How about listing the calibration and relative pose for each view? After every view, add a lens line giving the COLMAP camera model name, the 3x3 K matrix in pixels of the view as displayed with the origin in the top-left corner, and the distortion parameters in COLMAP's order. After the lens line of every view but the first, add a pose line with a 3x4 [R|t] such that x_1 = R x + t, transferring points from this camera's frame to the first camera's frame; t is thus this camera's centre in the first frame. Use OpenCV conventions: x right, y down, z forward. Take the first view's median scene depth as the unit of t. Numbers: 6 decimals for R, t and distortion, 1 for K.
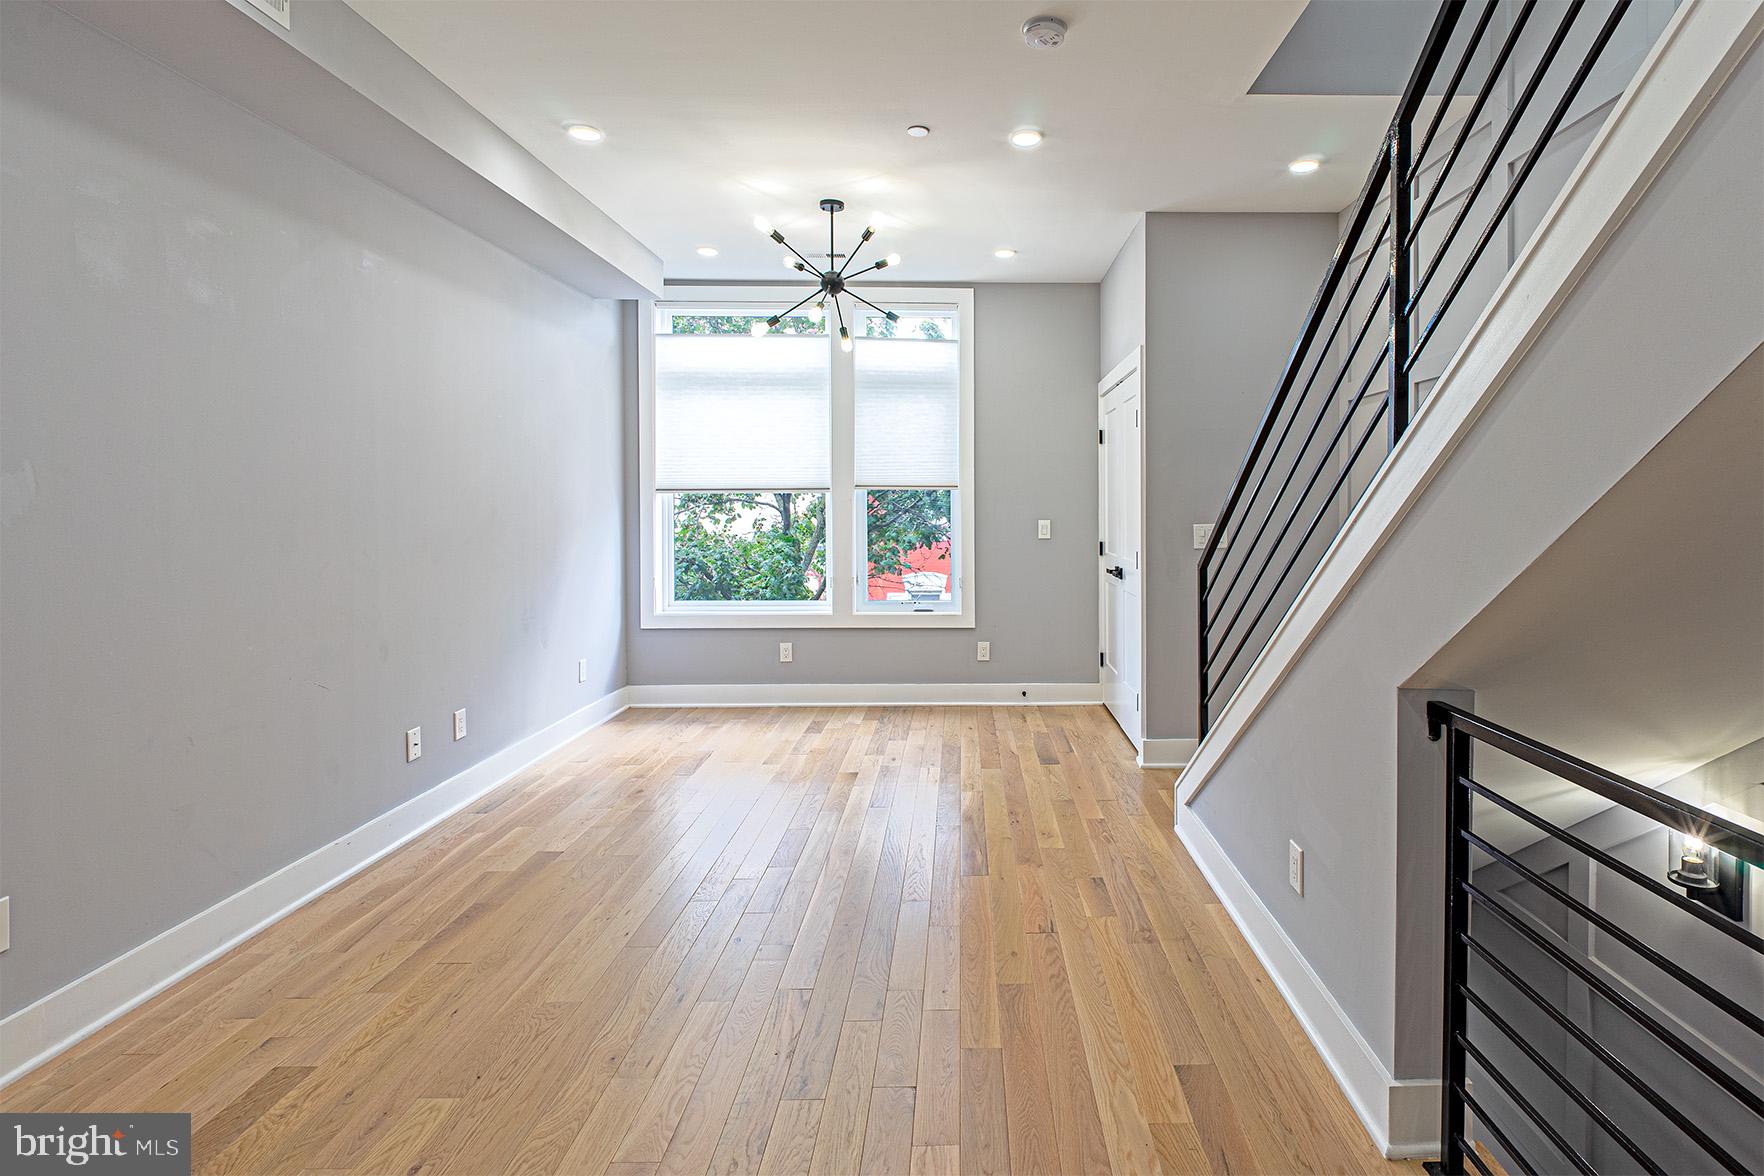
lens RADIAL K [[847.1, 0, 982.8], [0, 847.1, 509.4], [0, 0, 1]] dist [-0.005109, -0.000178]
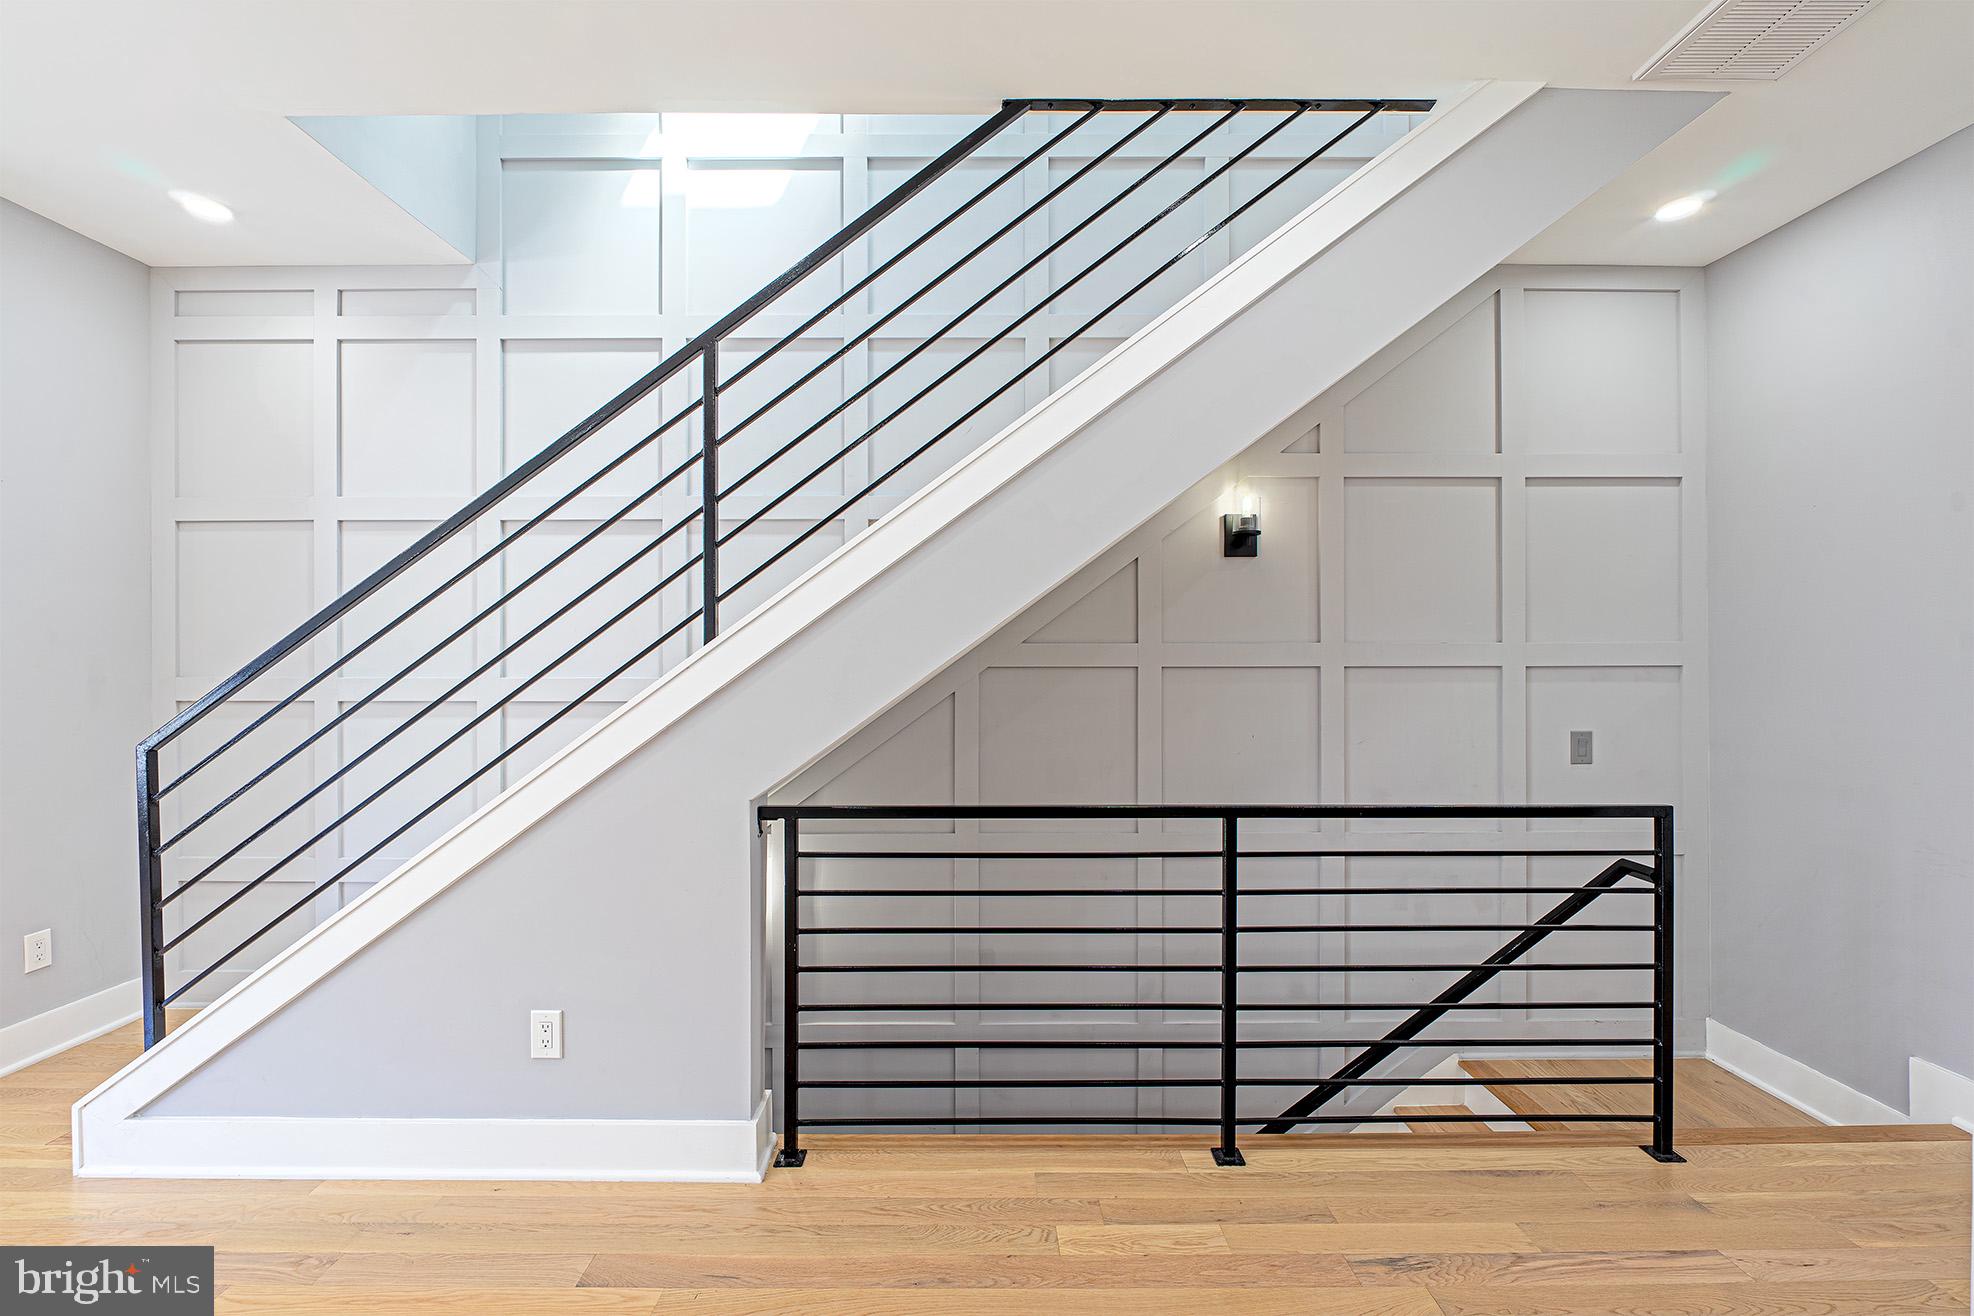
lens RADIAL K [[856.1, 0, 978.6], [0, 856.1, 654.6], [0, 0, 1]] dist [-0.007853, -0.000579]
pose [[0.026388, 0.002416, 0.999649, -0.440159], [0.010201, 0.999944, -0.002686, 0.002702], [-0.999600, 0.010269, 0.026362, 0.370010]]
